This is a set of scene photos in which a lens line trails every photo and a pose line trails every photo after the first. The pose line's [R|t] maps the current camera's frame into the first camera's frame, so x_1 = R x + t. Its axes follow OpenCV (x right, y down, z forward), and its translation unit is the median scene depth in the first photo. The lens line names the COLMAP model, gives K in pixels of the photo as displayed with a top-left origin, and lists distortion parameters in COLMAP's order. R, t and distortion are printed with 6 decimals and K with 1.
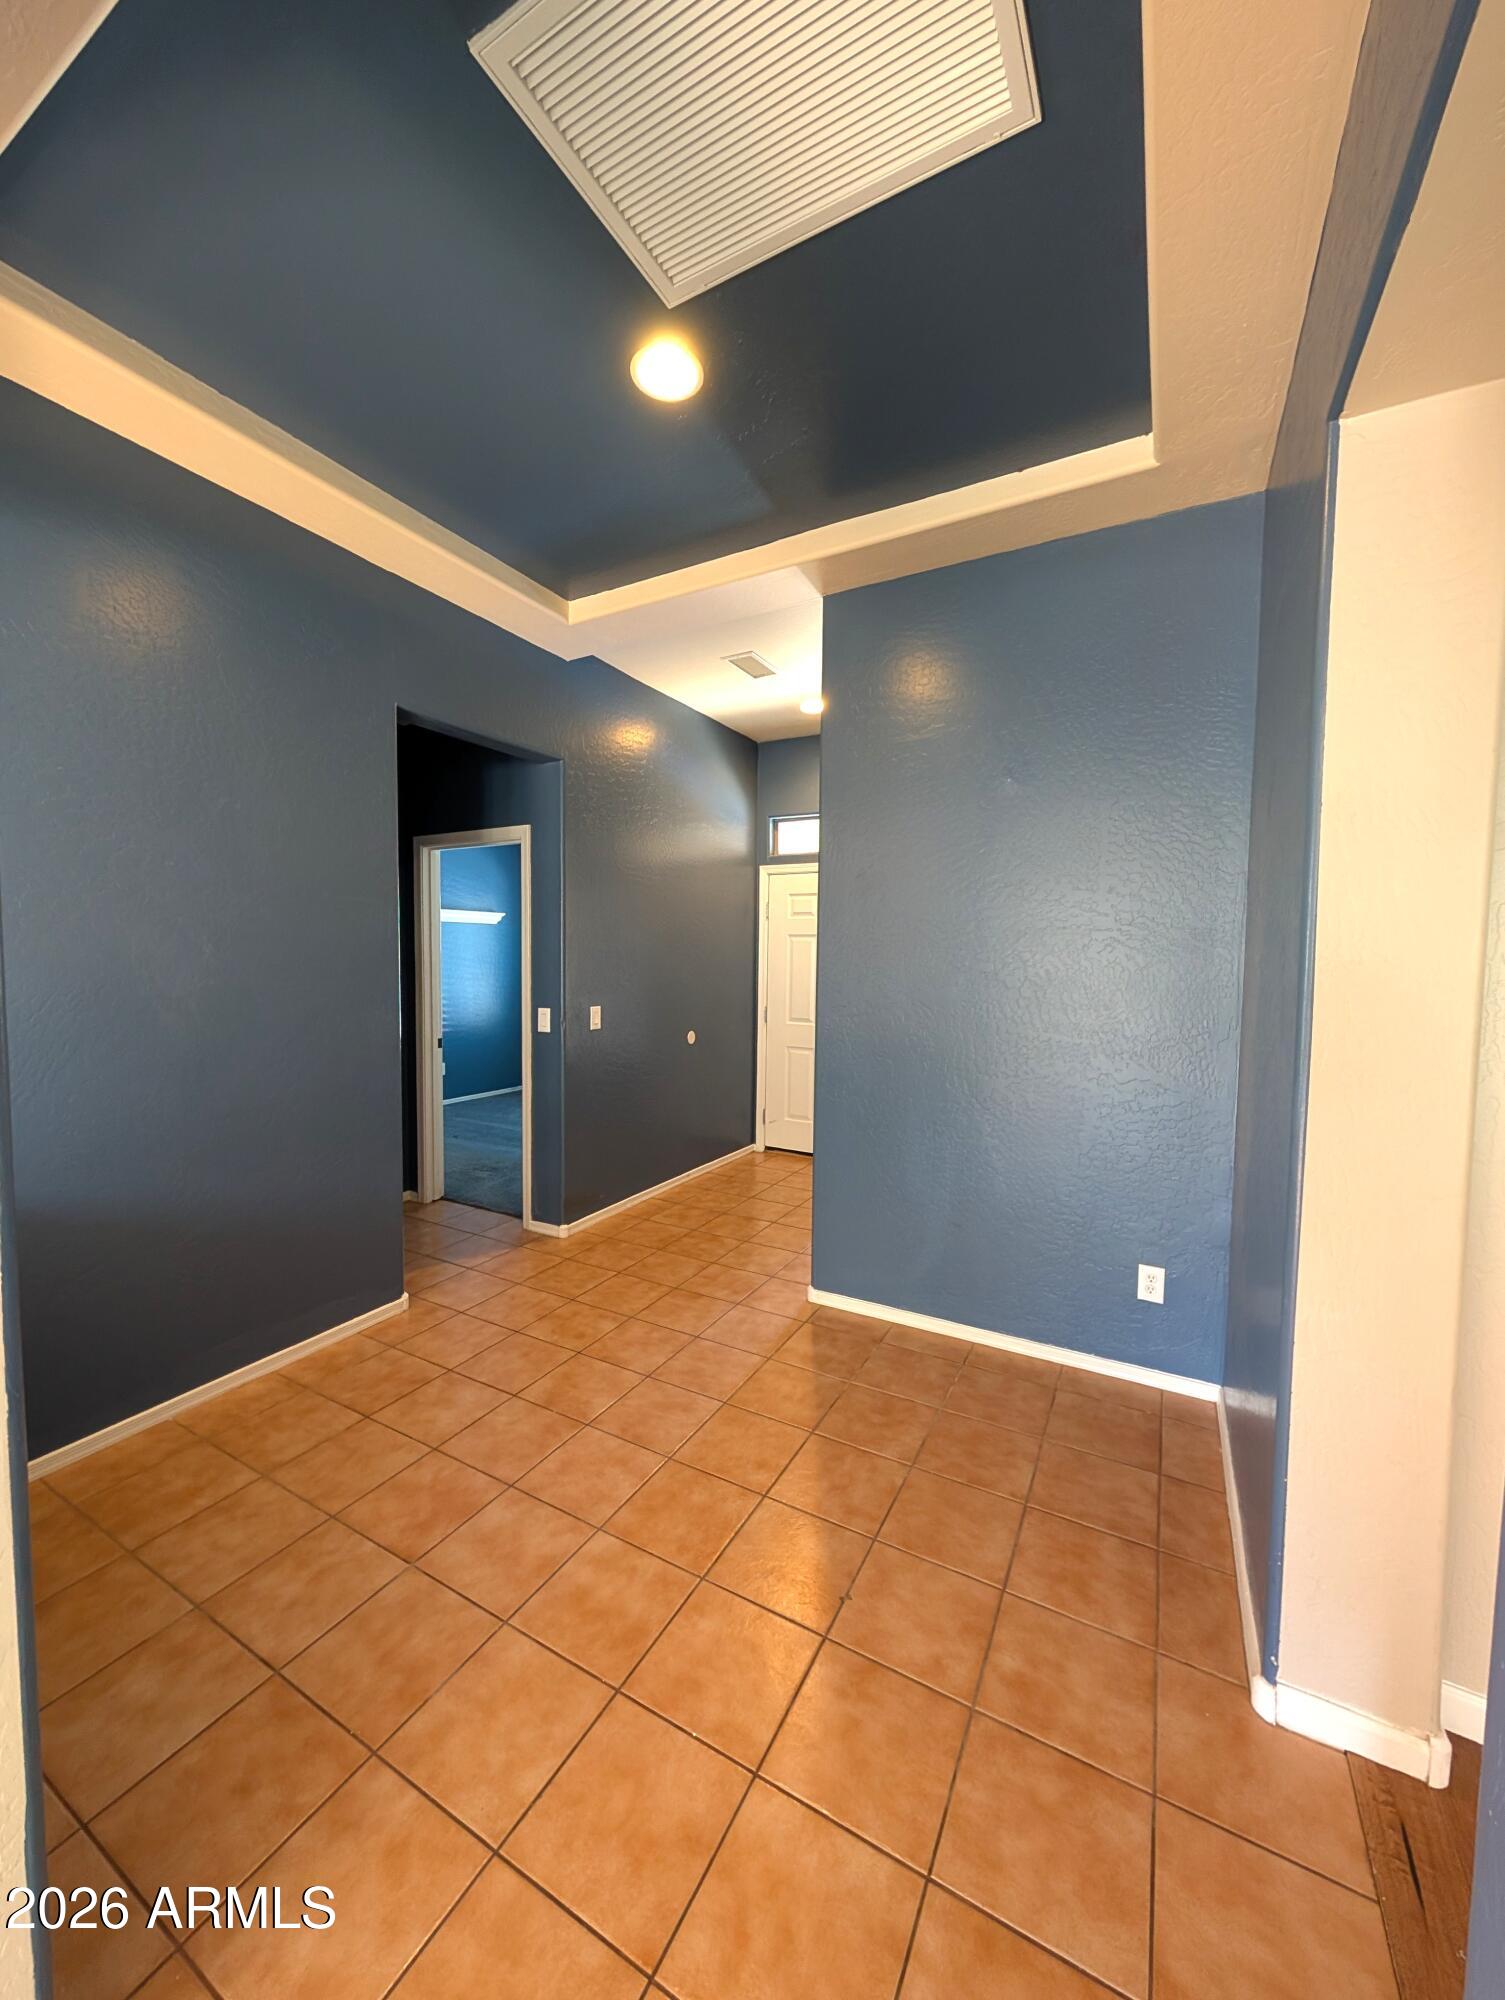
lens RADIAL K [[752.8, 0, 753.5], [0, 752.8, 996.4], [0, 0, 1]] dist [0.000696, -0.000003]
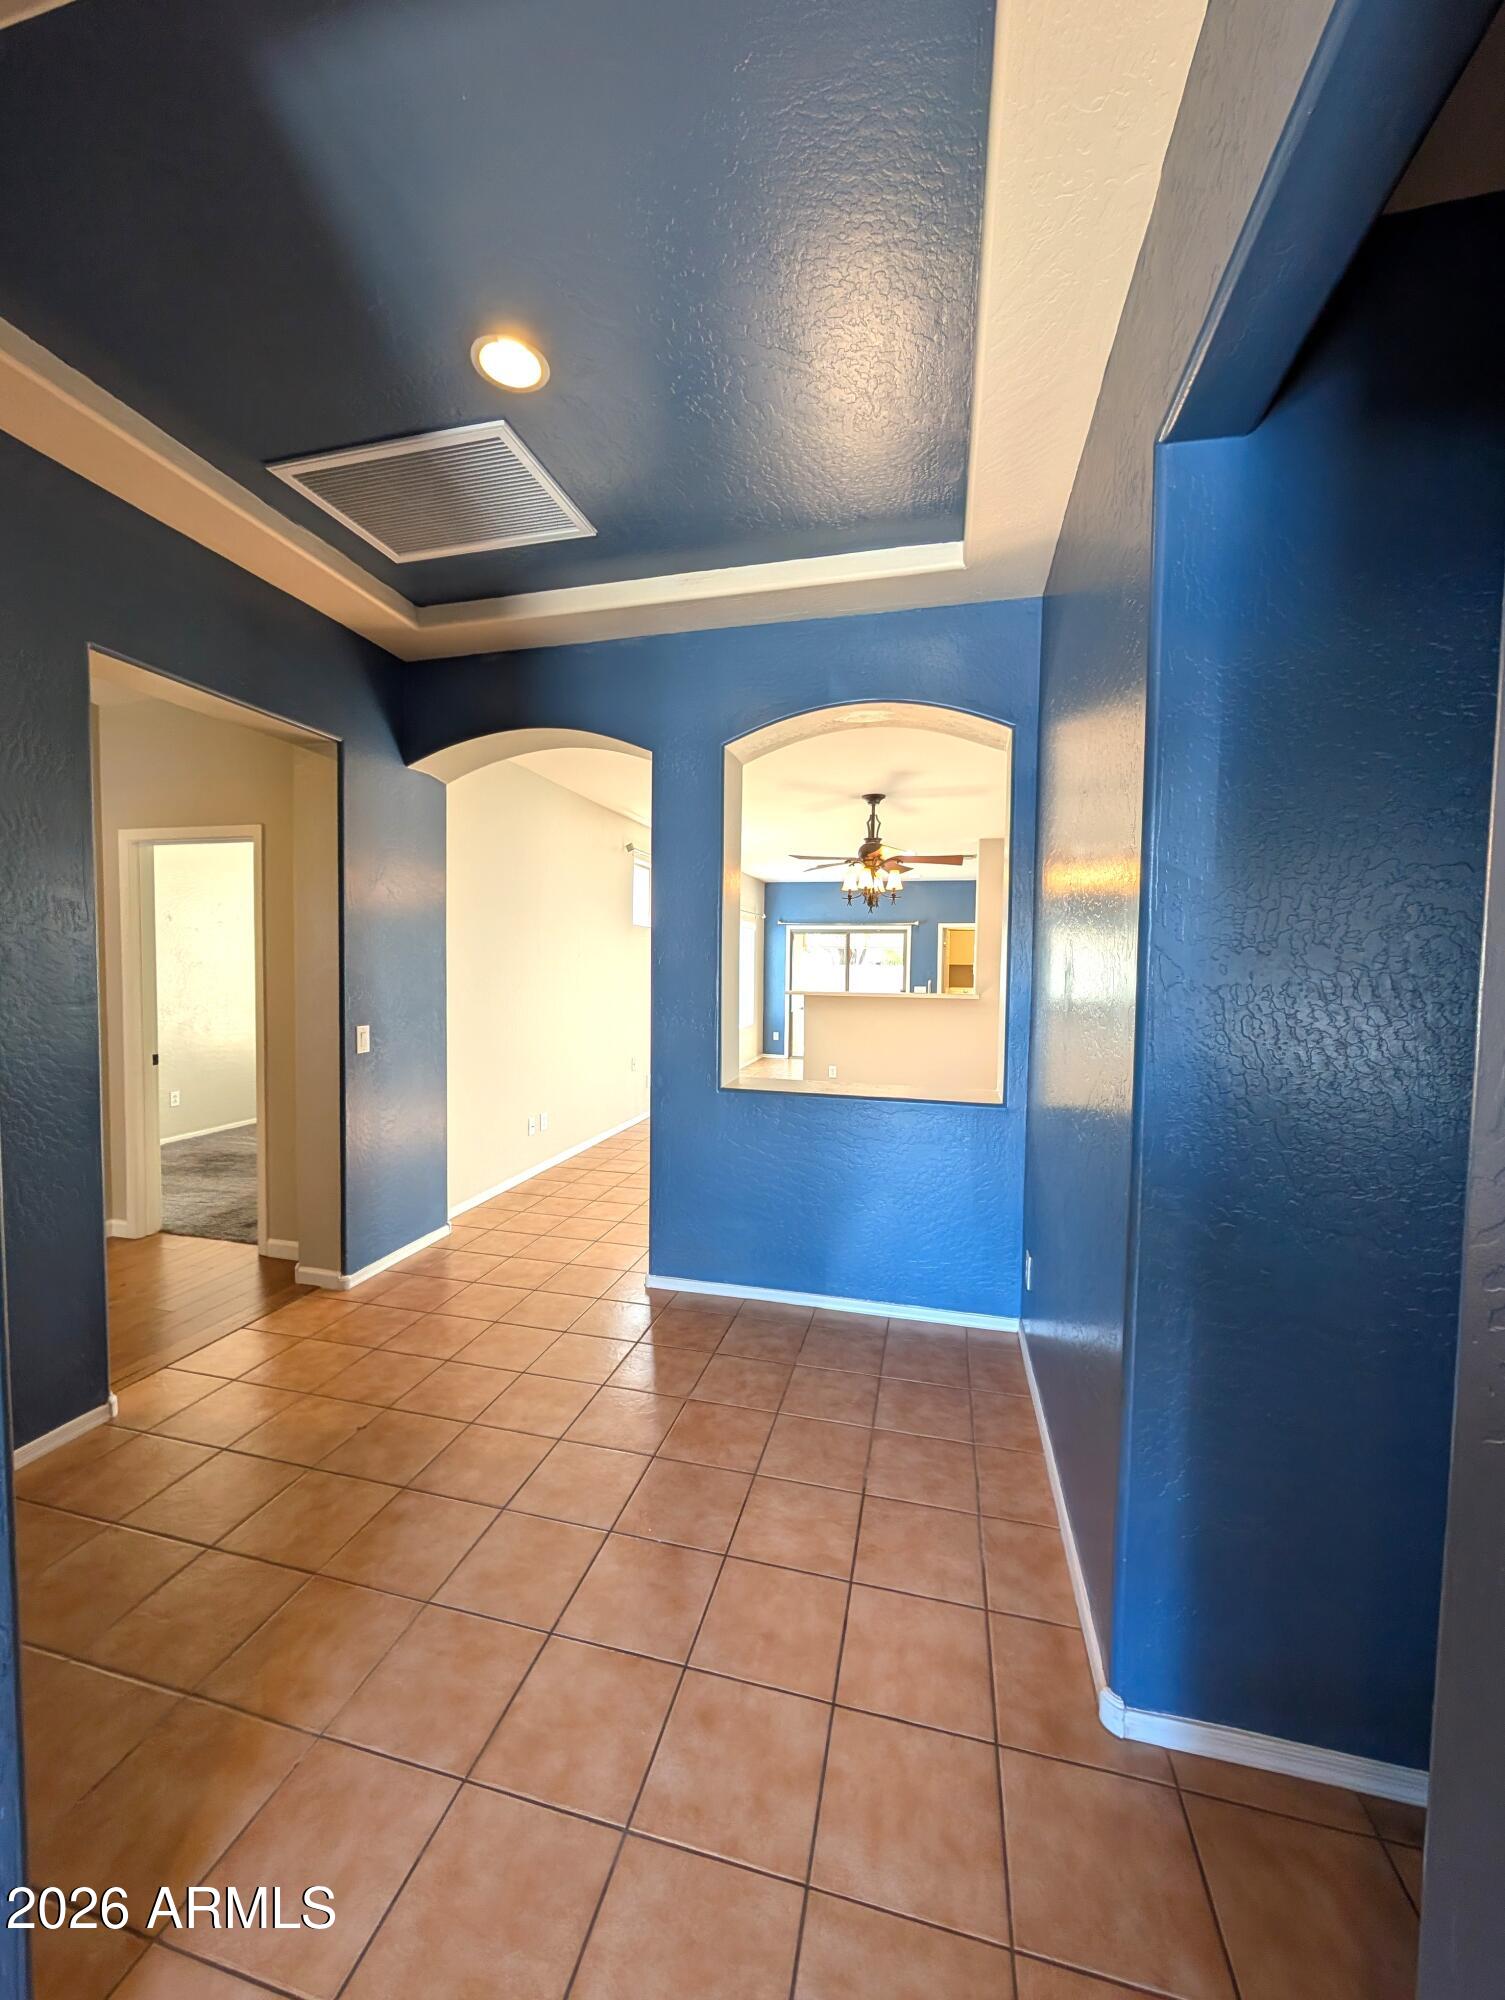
lens RADIAL K [[752.8, 0, 751.9], [0, 752.8, 999.4], [0, 0, 1]] dist [0.000696, -0.000003]
pose [[-0.965566, -0.008400, -0.260023, -0.155132], [-0.035485, 0.994390, 0.099648, -0.115082], [0.257727, 0.105444, -0.960447, 1.850008]]
